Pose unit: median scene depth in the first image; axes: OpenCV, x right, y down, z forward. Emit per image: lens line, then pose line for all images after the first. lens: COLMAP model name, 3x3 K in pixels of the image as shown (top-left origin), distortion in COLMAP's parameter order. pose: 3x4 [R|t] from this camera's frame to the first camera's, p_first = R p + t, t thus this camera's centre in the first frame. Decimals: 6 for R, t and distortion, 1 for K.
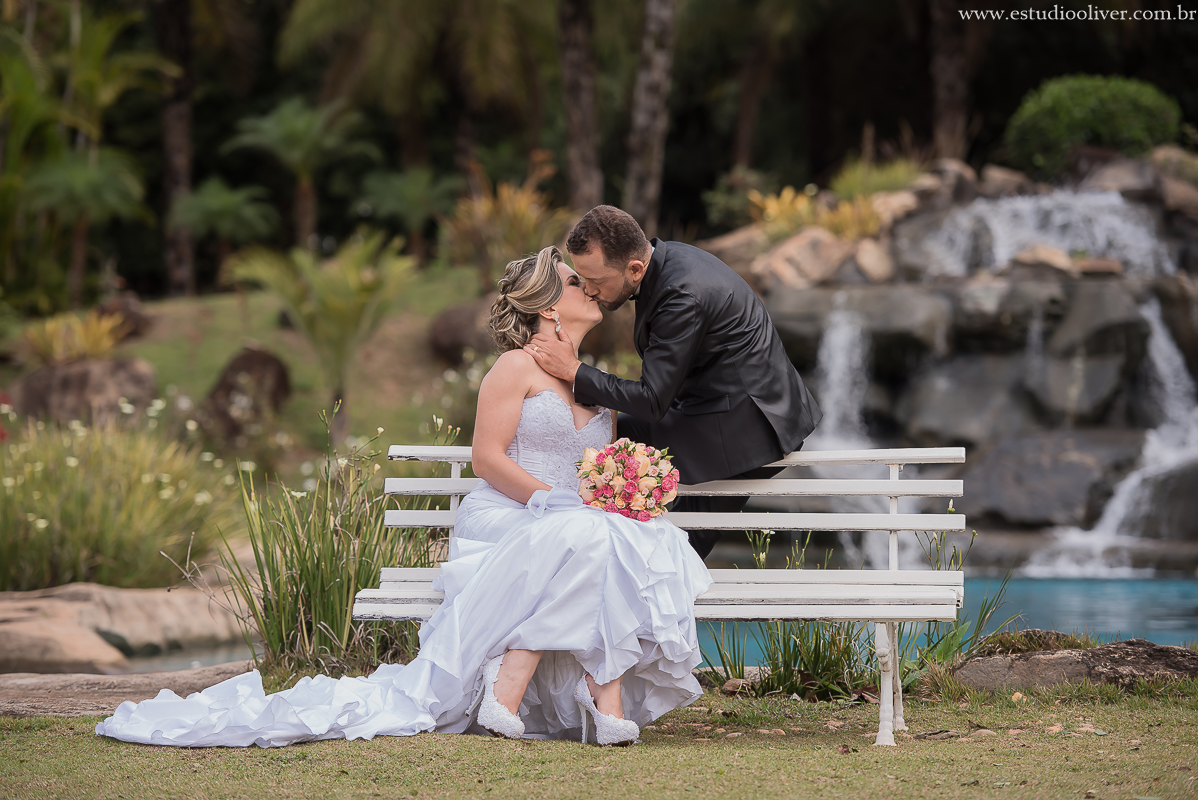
lens RADIAL K [[4684.8, 0, 599.0], [0, 4684.8, 400.0], [0, 0, 1]] dist [0.173640, 25.678491]
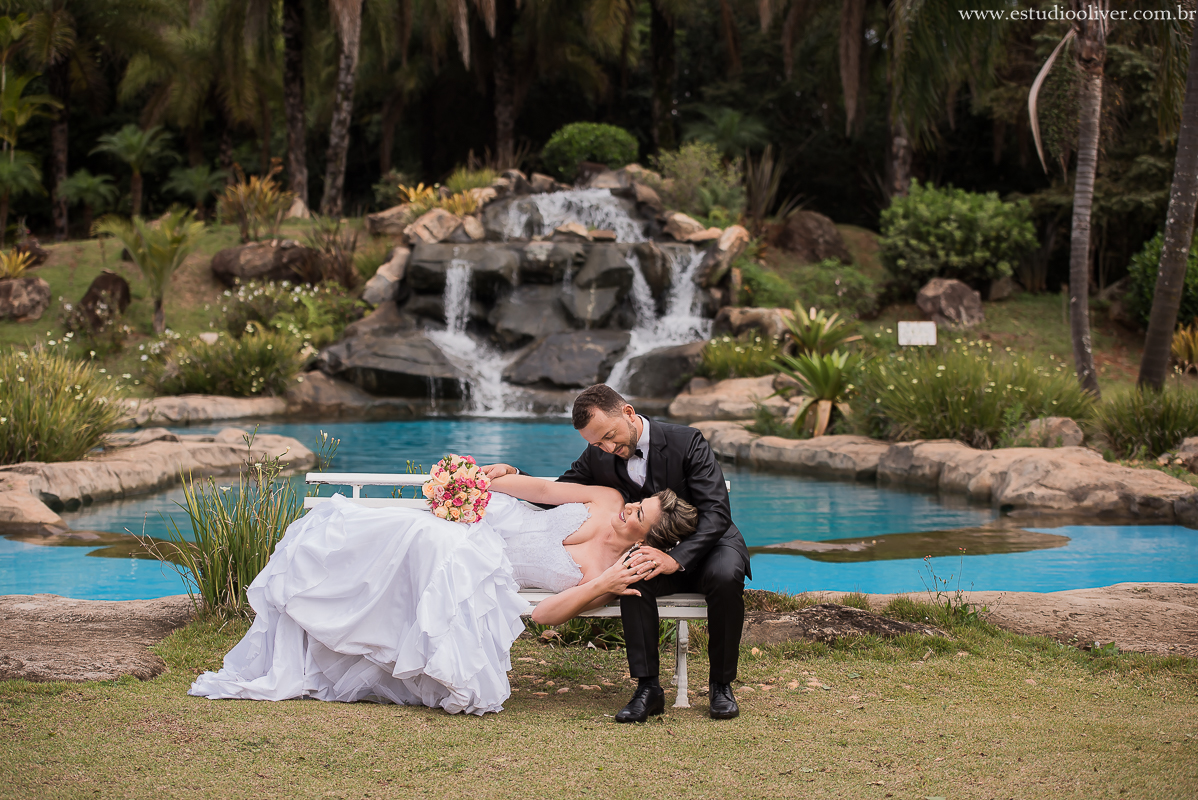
lens RADIAL K [[2420.3, 0, 599.0], [0, 2420.3, 400.0], [0, 0, 1]] dist [-0.077079, -0.196559]
pose [[0.989634, 0.007939, 0.143394, -0.022705], [-0.016582, 0.998109, 0.059185, -0.019901], [-0.142653, -0.060949, 0.987894, 0.109771]]
